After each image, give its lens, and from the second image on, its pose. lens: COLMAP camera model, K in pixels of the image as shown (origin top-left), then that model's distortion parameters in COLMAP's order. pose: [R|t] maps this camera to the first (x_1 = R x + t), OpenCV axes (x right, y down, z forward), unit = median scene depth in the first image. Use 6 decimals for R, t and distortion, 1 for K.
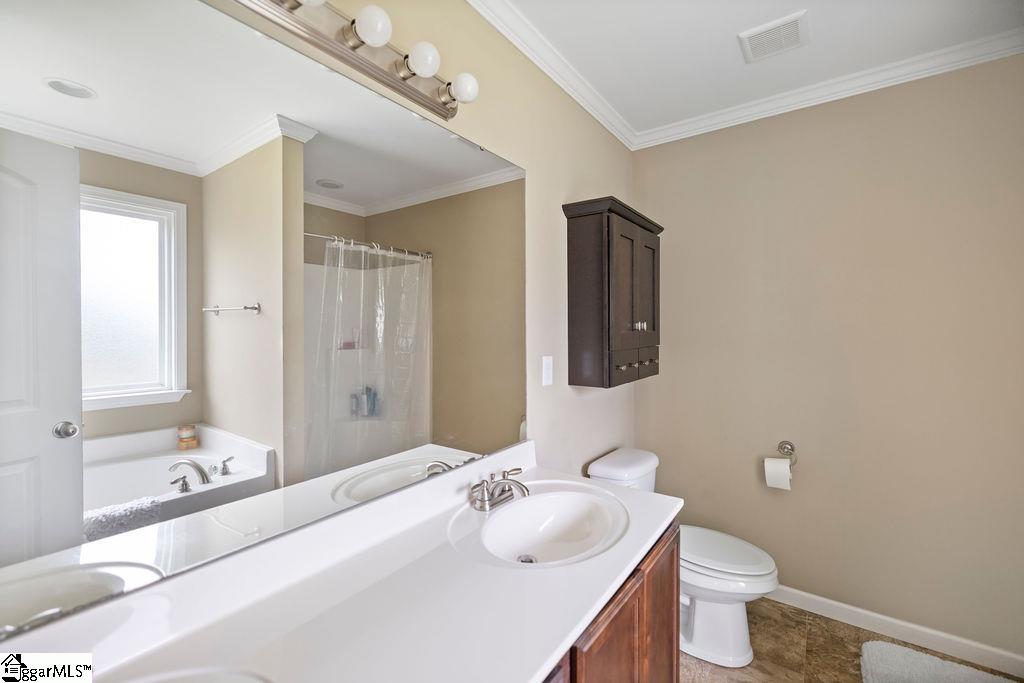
lens RADIAL K [[435.8, 0, 512.5], [0, 435.8, 335.7], [0, 0, 1]] dist [0.004691, -0.000781]
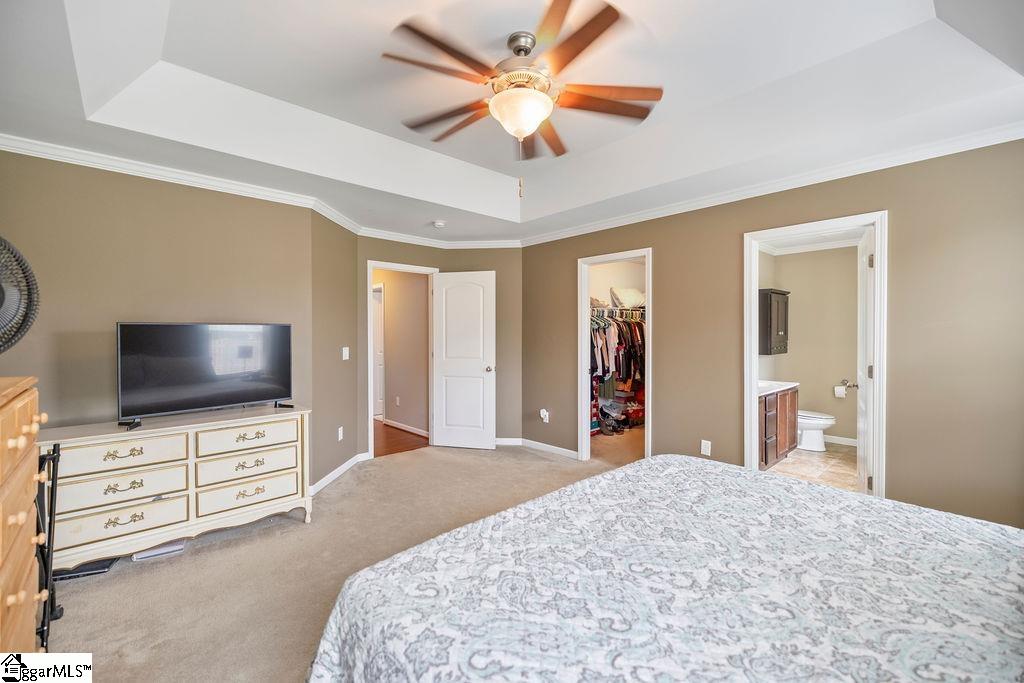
lens RADIAL K [[435.8, 0, 511.9], [0, 435.8, 341.1], [0, 0, 1]] dist [0.004691, -0.000781]
pose [[0.981320, 0.006123, -0.192285, -0.810226], [-0.003993, 0.999926, 0.011467, 0.001459], [0.192341, -0.010485, 0.981272, -1.932850]]
